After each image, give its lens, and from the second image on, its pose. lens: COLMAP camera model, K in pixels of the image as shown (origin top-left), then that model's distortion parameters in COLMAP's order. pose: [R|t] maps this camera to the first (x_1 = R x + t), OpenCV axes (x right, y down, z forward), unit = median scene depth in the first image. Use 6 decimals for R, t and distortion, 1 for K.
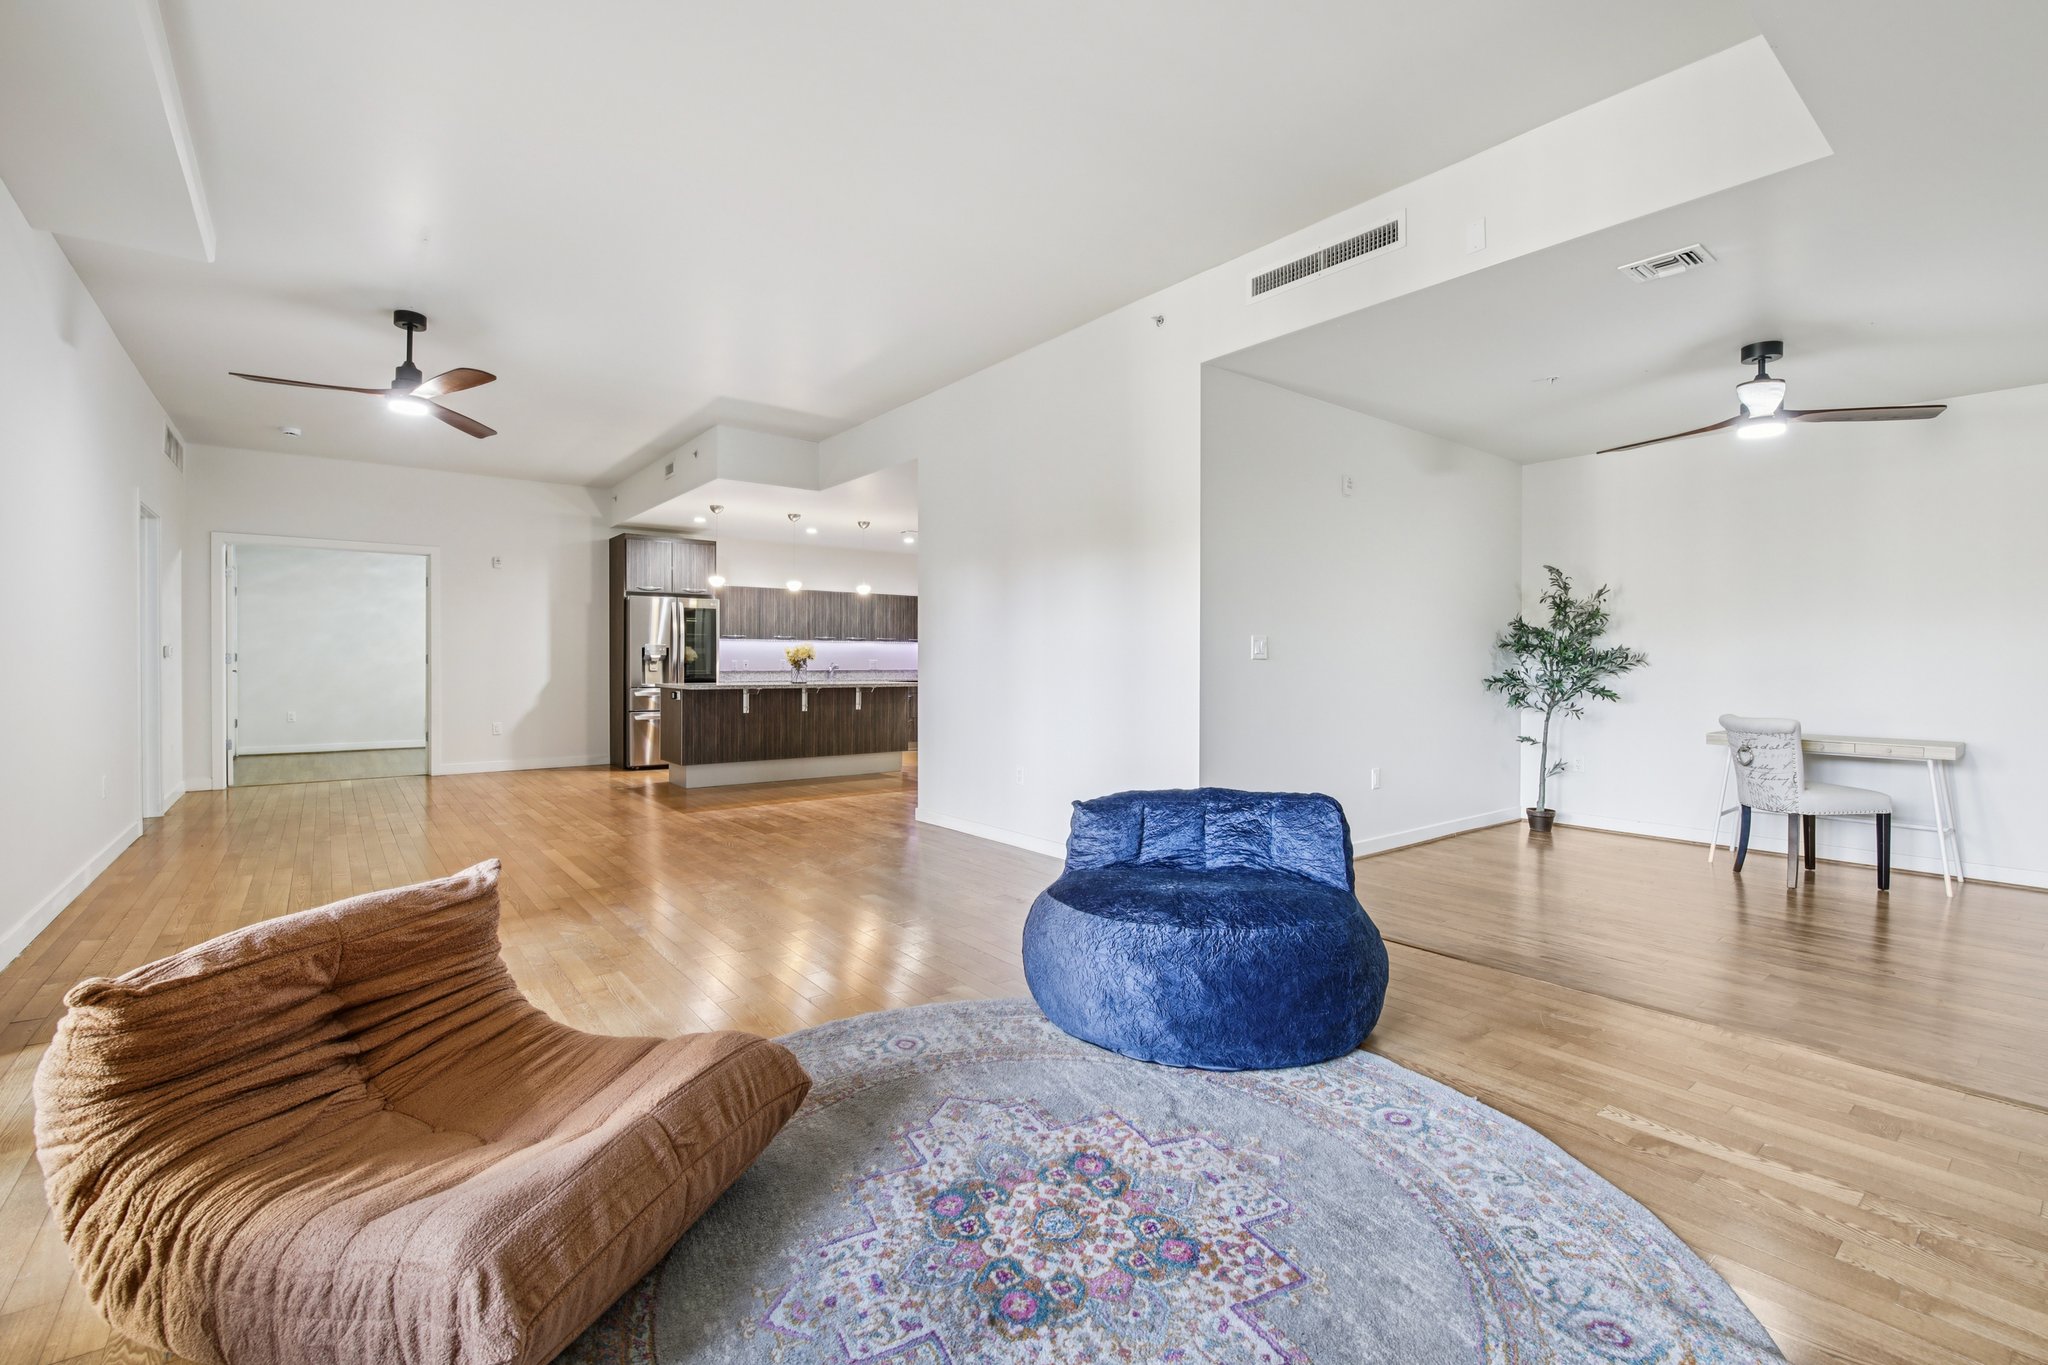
lens RADIAL K [[898.1, 0, 1022.5], [0, 898.1, 669.1], [0, 0, 1]] dist [-0.009307, -0.003408]
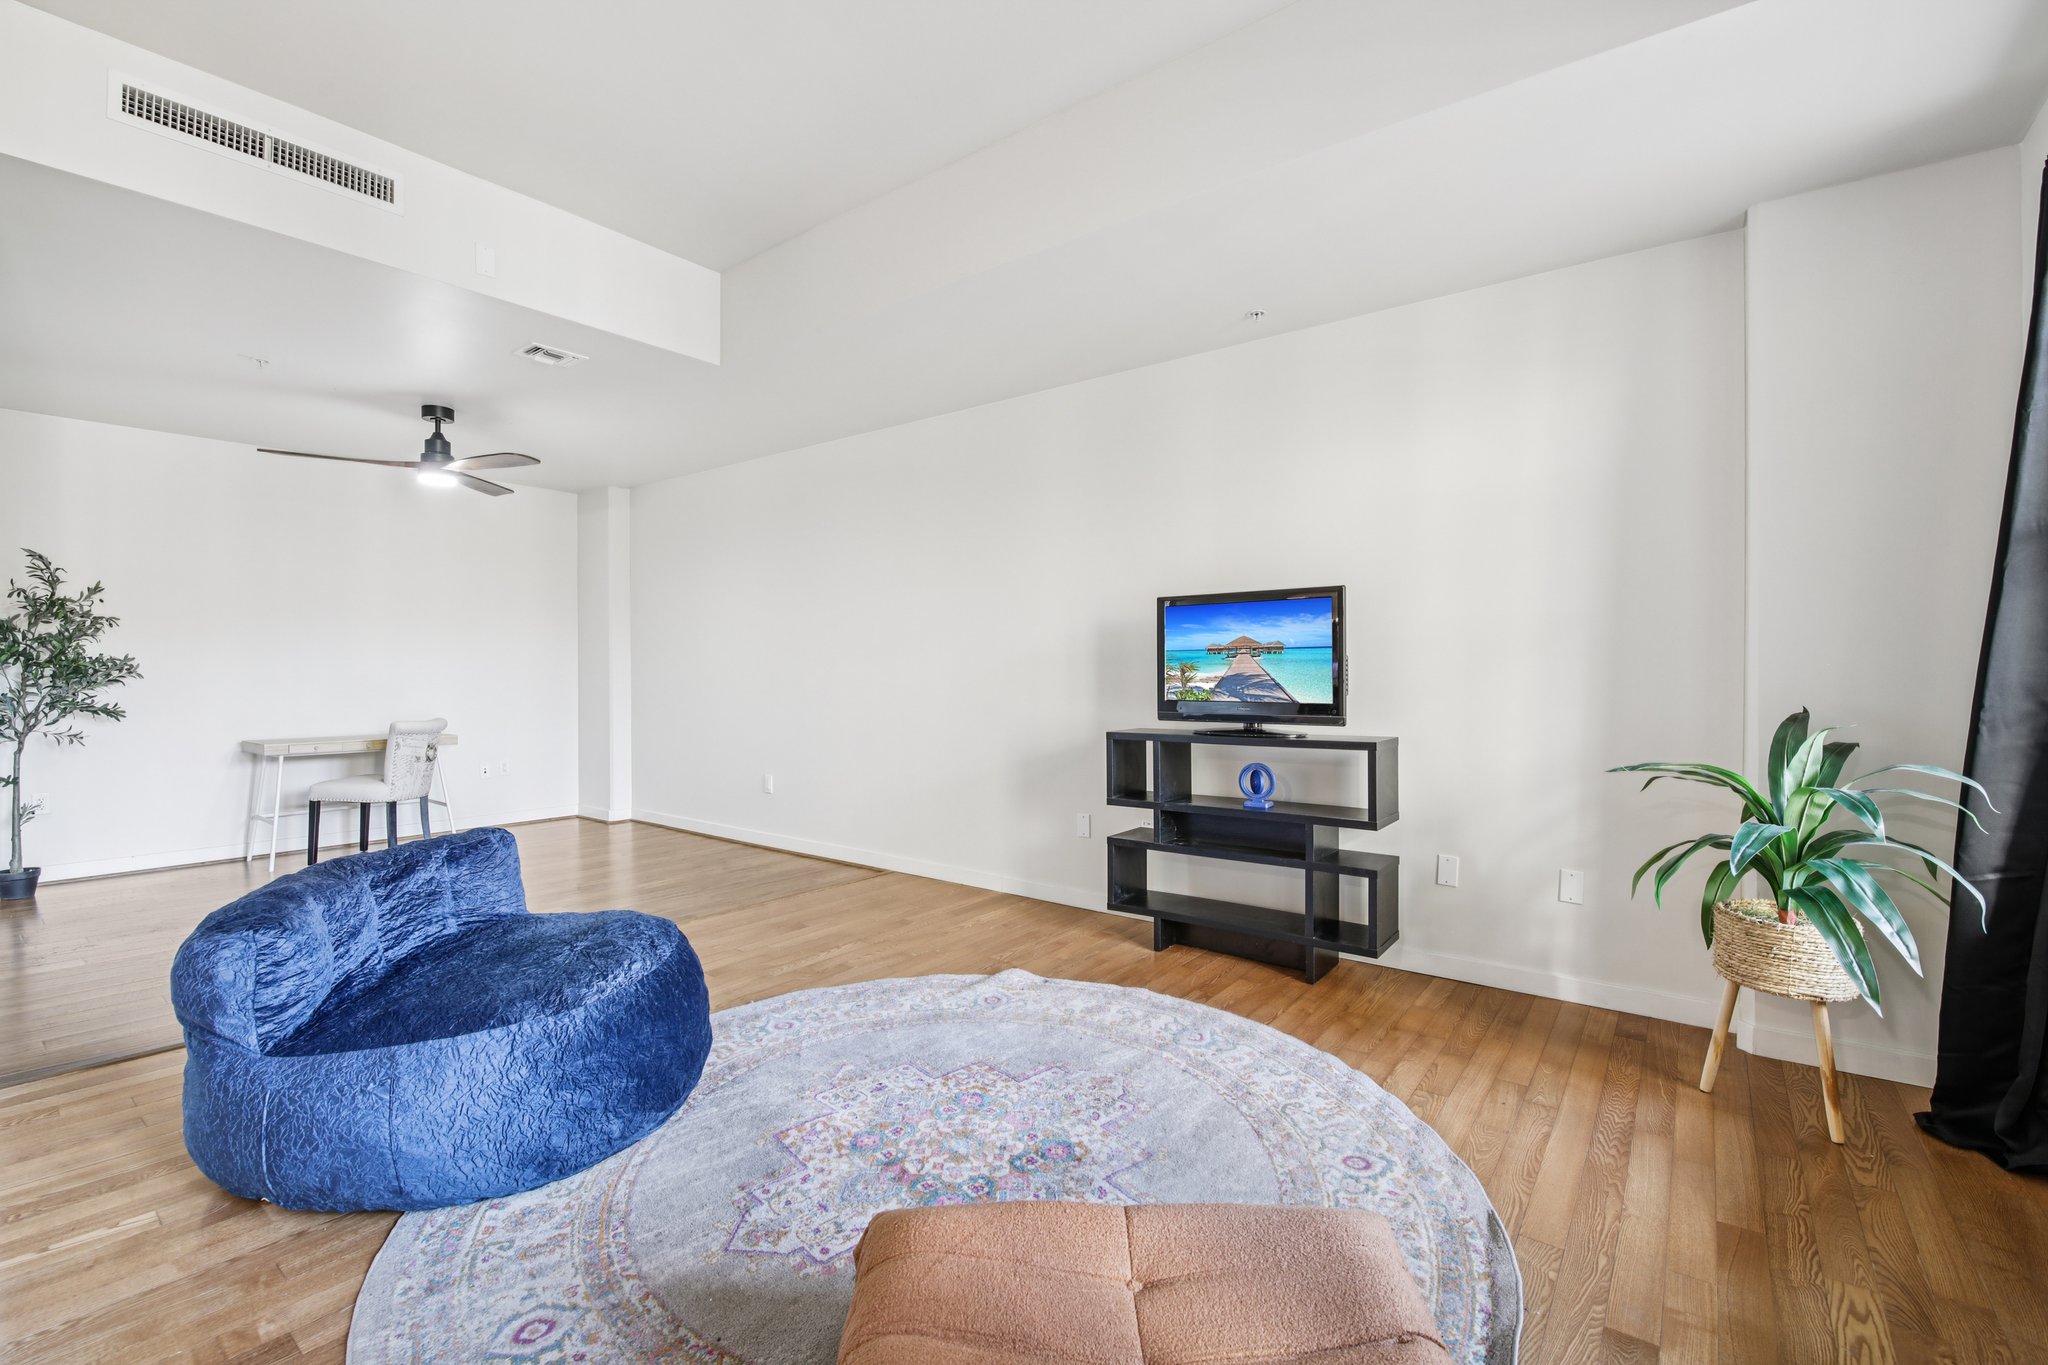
lens RADIAL K [[898.1, 0, 1010.2], [0, 898.1, 672.8], [0, 0, 1]] dist [-0.009307, -0.003408]
pose [[-0.248385, -0.011539, 0.968593, -0.630979], [0.009377, 0.999854, 0.014316, -0.022833], [-0.968616, 0.012638, -0.248240, 0.671721]]
